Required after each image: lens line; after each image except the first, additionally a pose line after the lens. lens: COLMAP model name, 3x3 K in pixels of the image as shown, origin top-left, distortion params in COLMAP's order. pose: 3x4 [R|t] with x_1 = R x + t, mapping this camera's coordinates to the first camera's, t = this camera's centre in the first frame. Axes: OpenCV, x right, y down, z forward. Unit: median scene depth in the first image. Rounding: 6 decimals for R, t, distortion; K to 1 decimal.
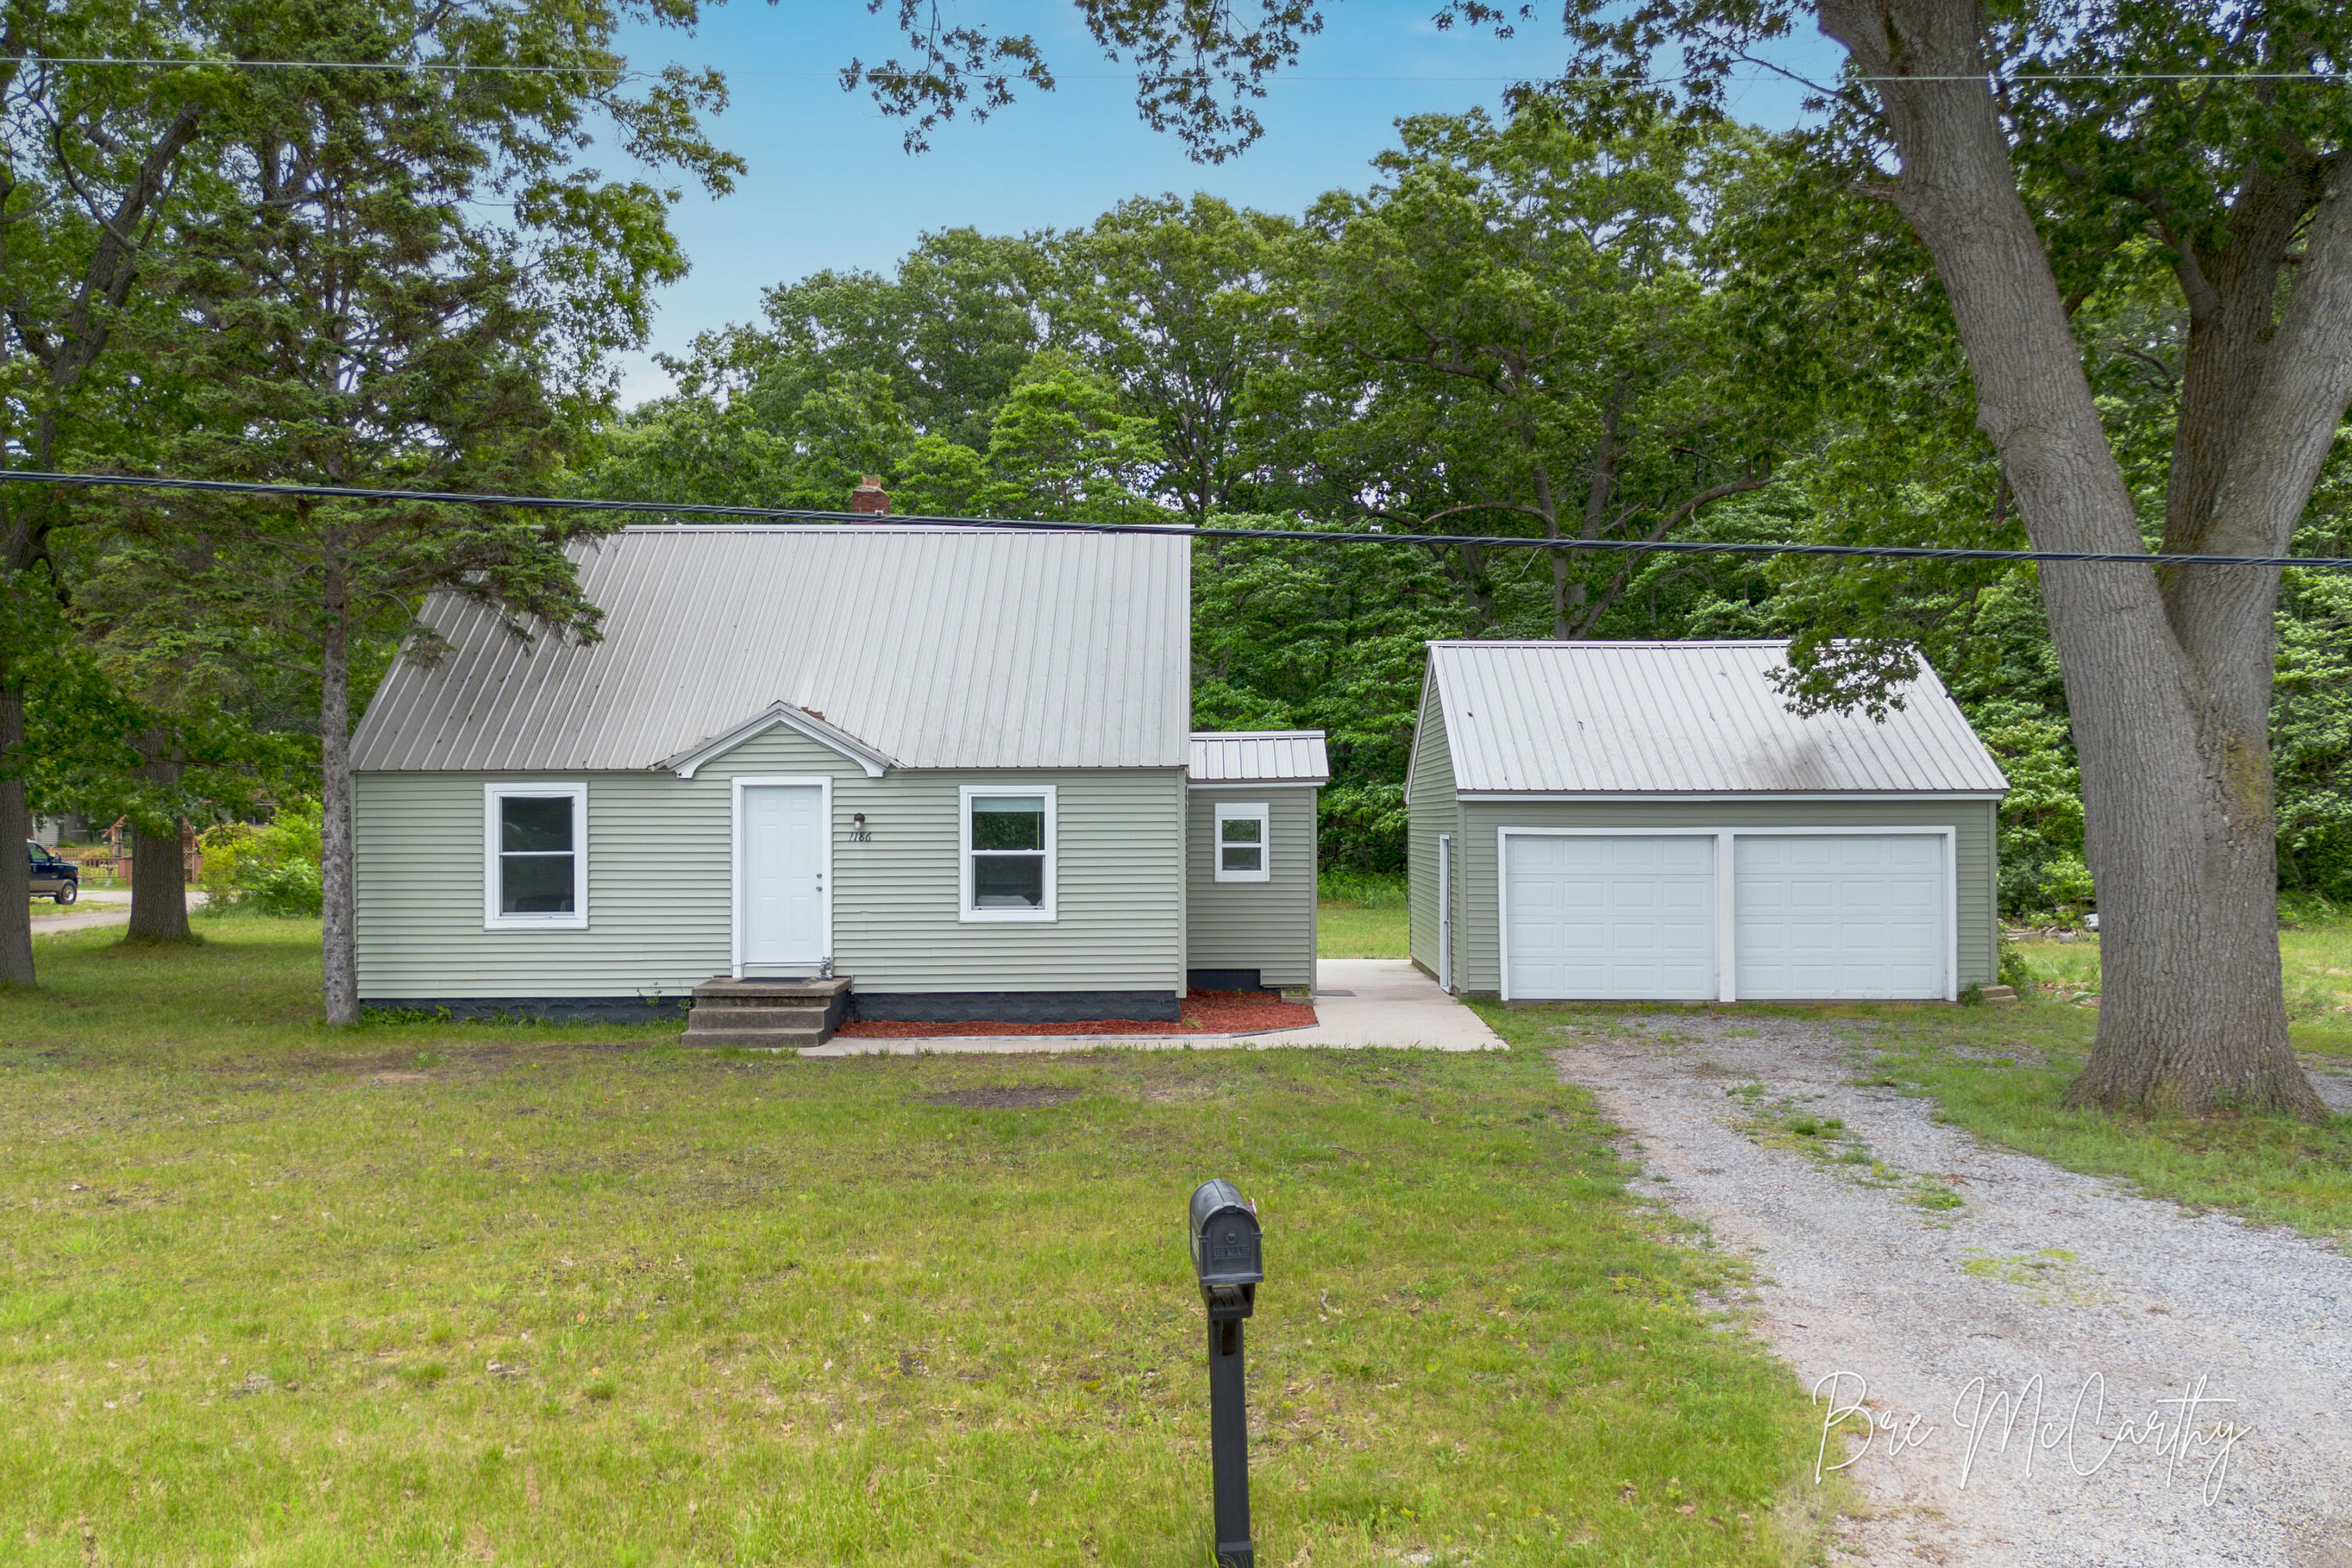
lens RADIAL K [[2026.5, 0, 1161.3], [0, 2026.5, 787.0], [0, 0, 1]] dist [0.047825, -0.026140]
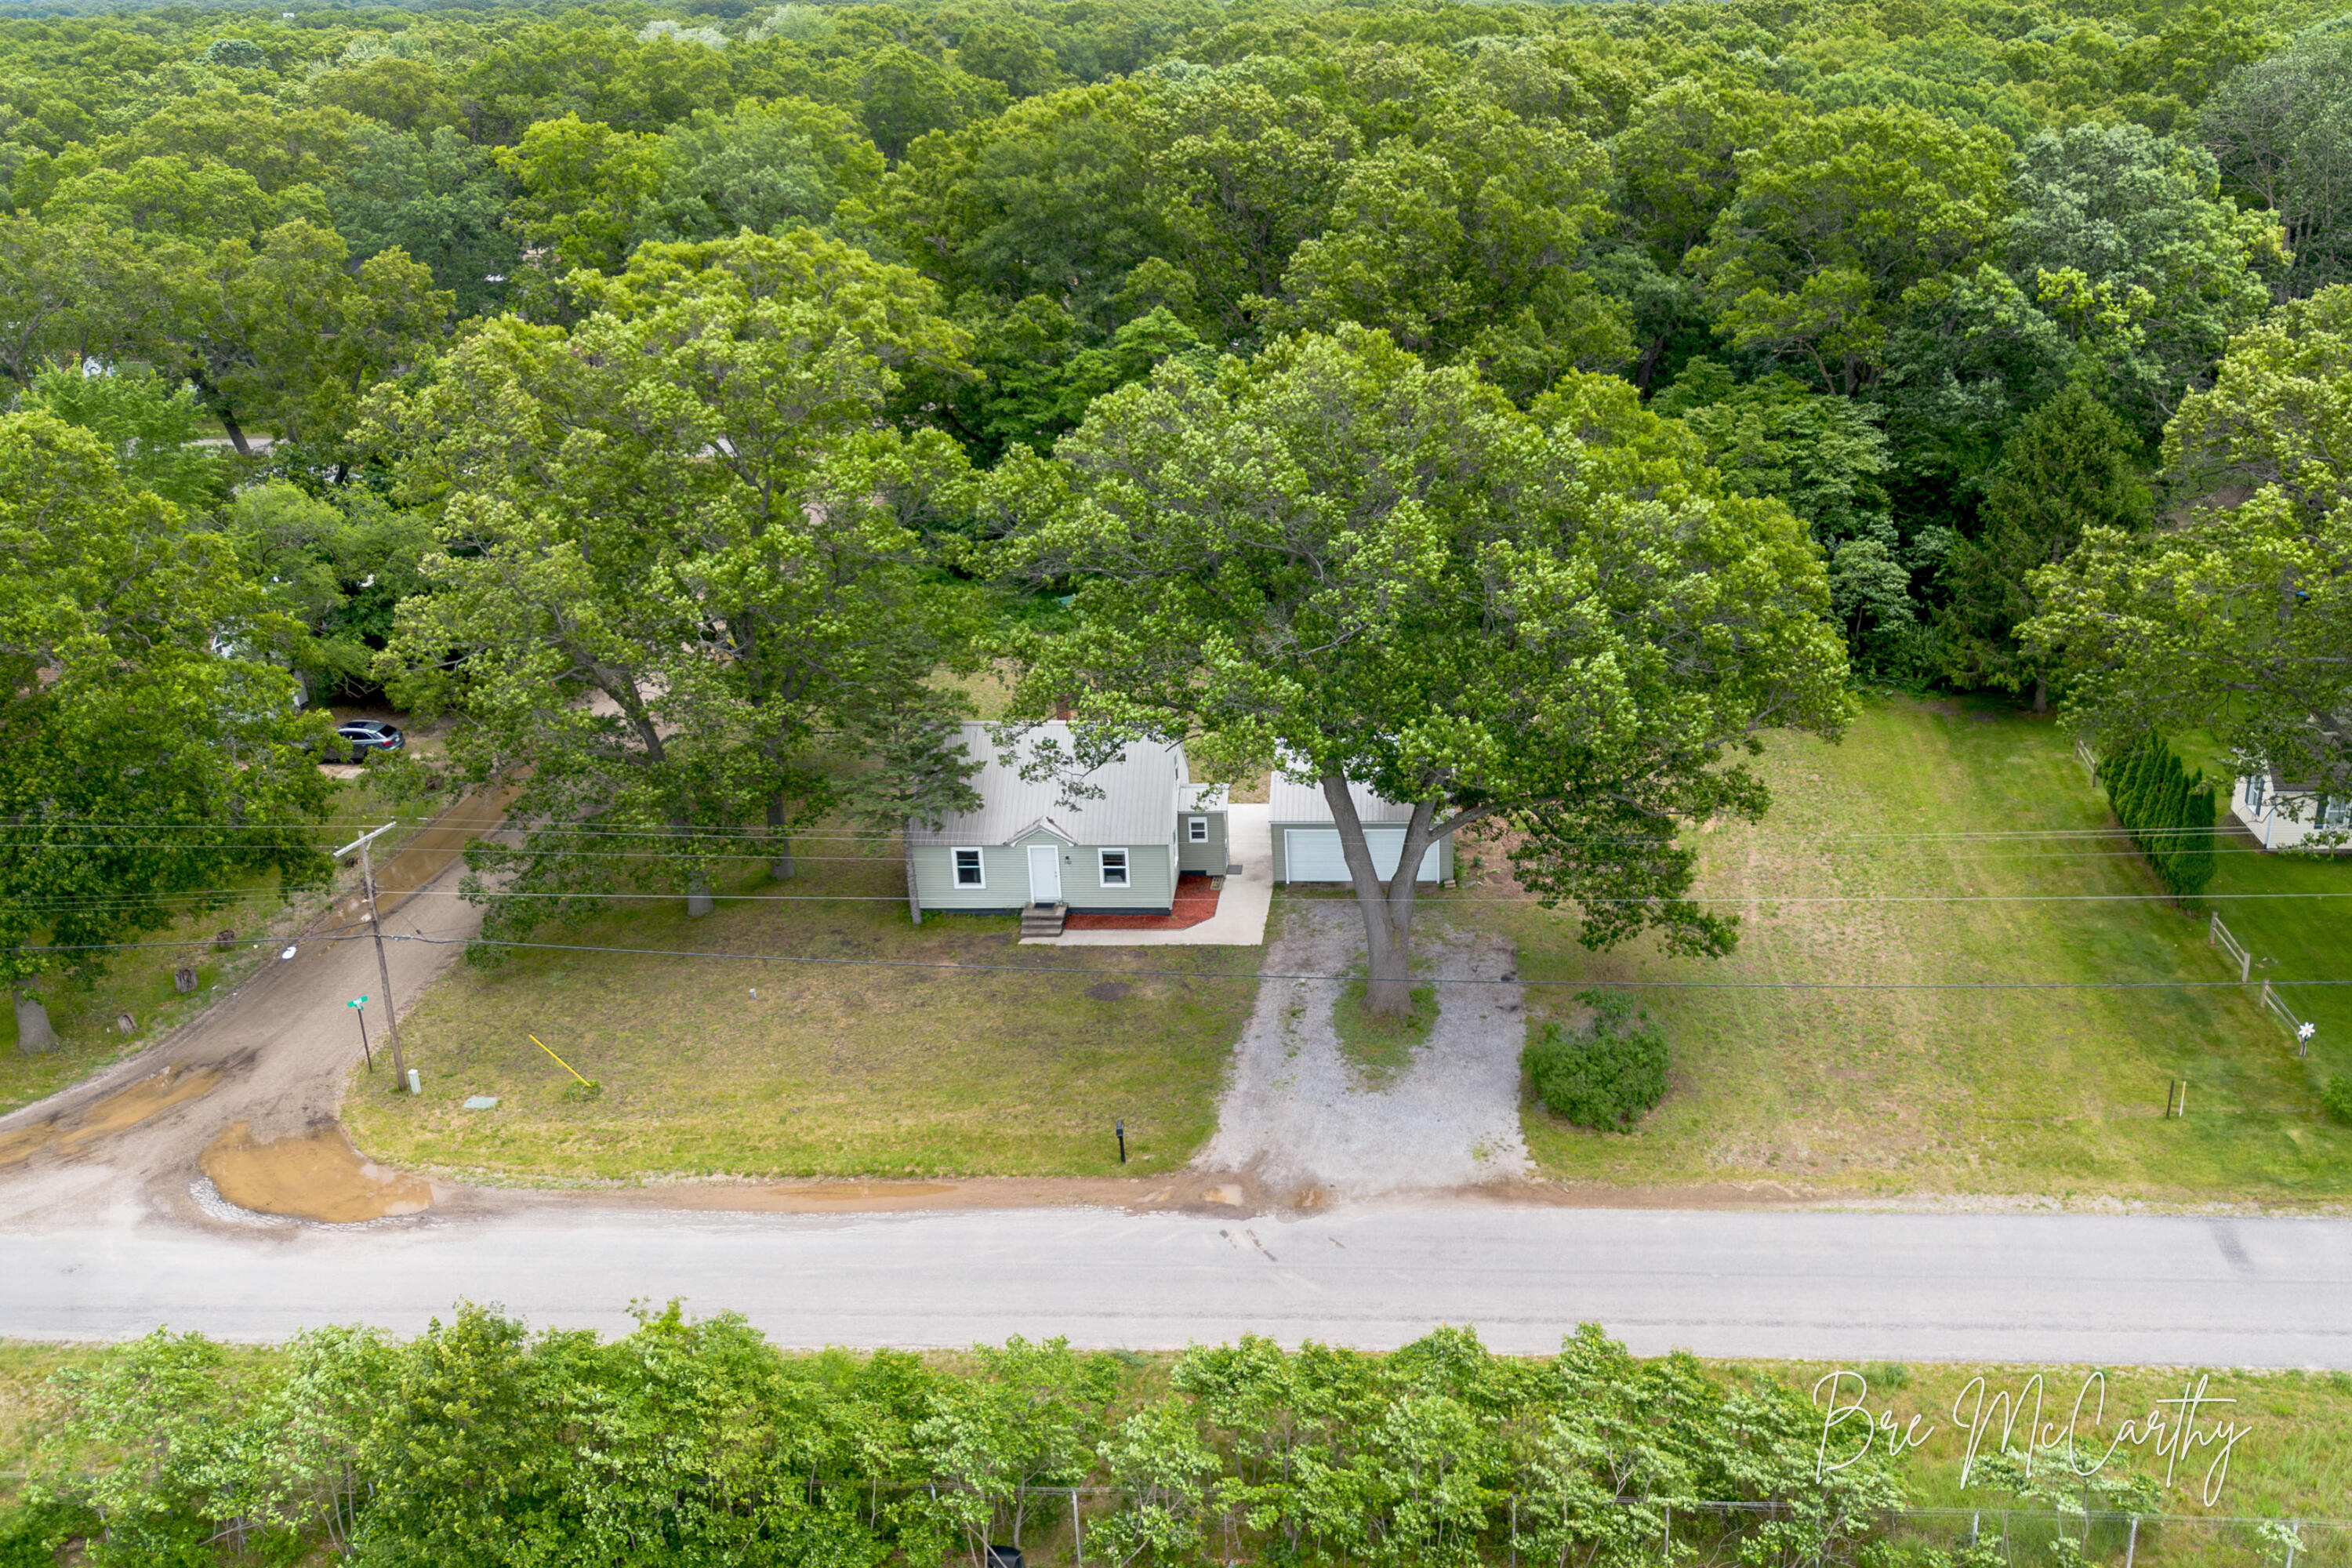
lens RADIAL K [[2026.5, 0, 1182.8], [0, 2026.5, 796.1], [0, 0, 1]] dist [0.047825, -0.026140]
pose [[0.995860, -0.010713, -0.090267, 0.318165], [0.044611, 0.922819, 0.382642, -1.277620], [0.079201, -0.385085, 0.919476, -1.863809]]
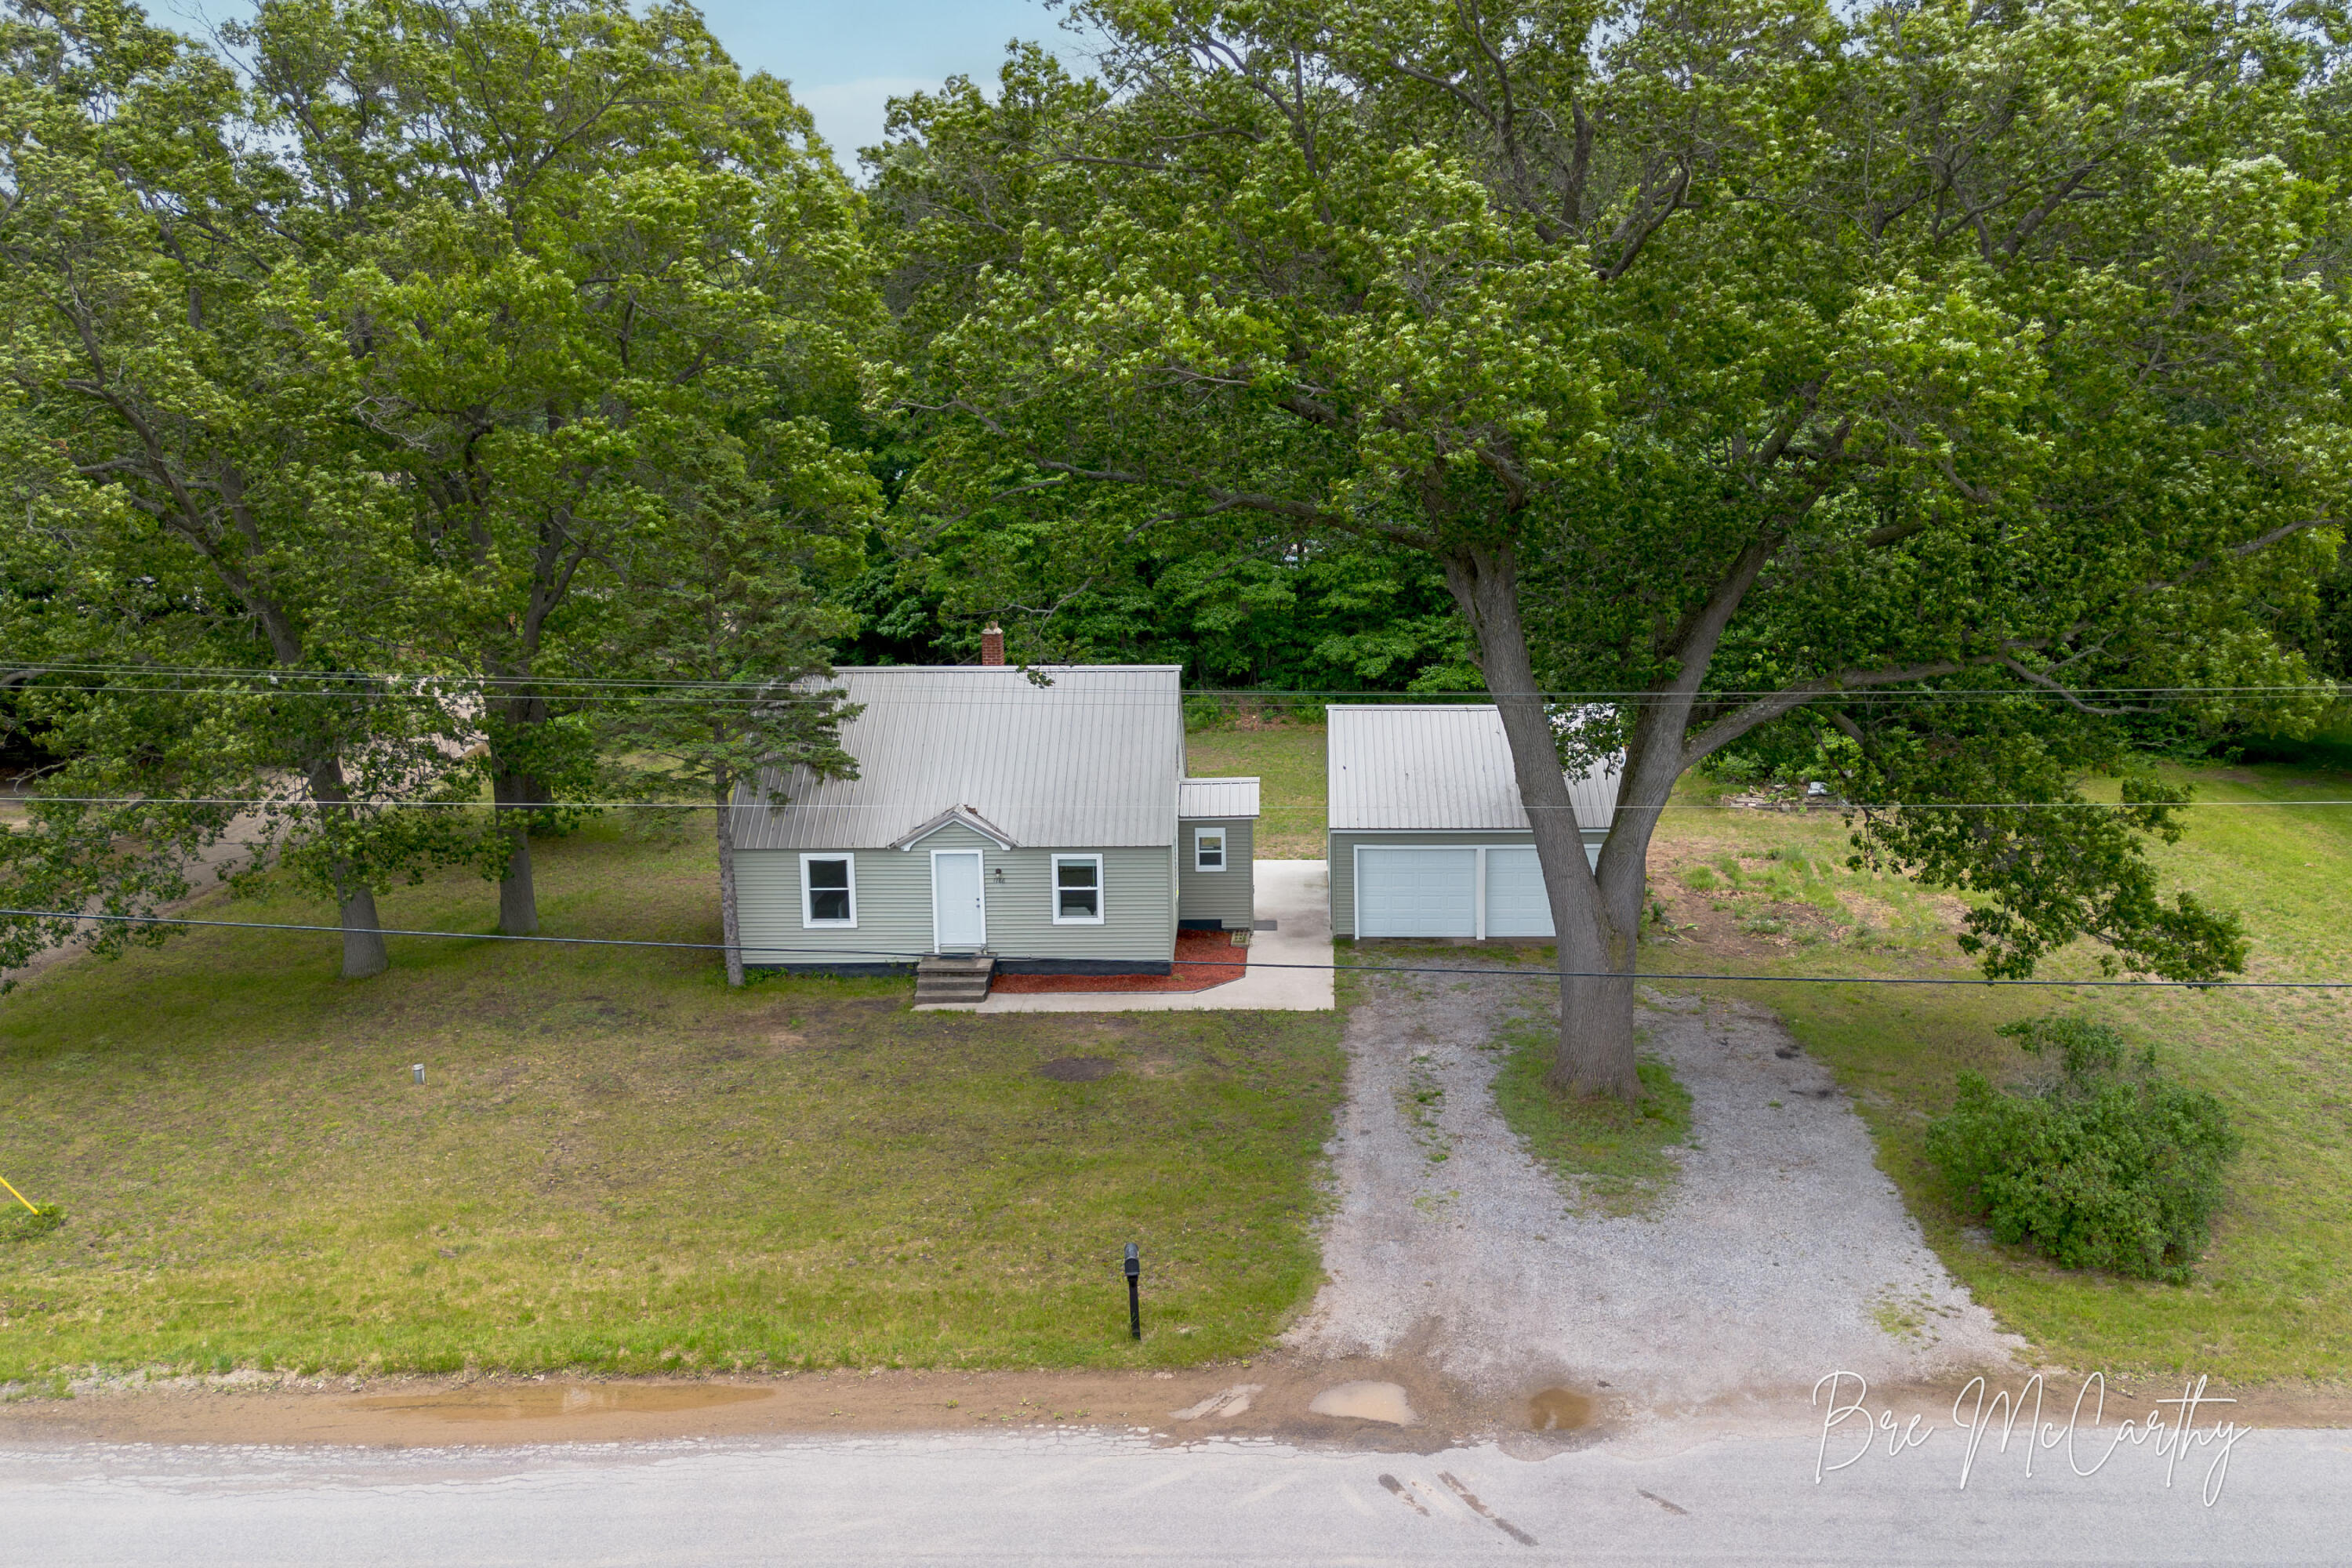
lens RADIAL K [[2026.5, 0, 1173.9], [0, 2026.5, 765.3], [0, 0, 1]] dist [0.047825, -0.026140]
pose [[0.999448, -0.008796, -0.032052, 0.074117], [0.015164, 0.978803, 0.204242, -0.460051], [0.029576, -0.204615, 0.978396, -0.807451]]
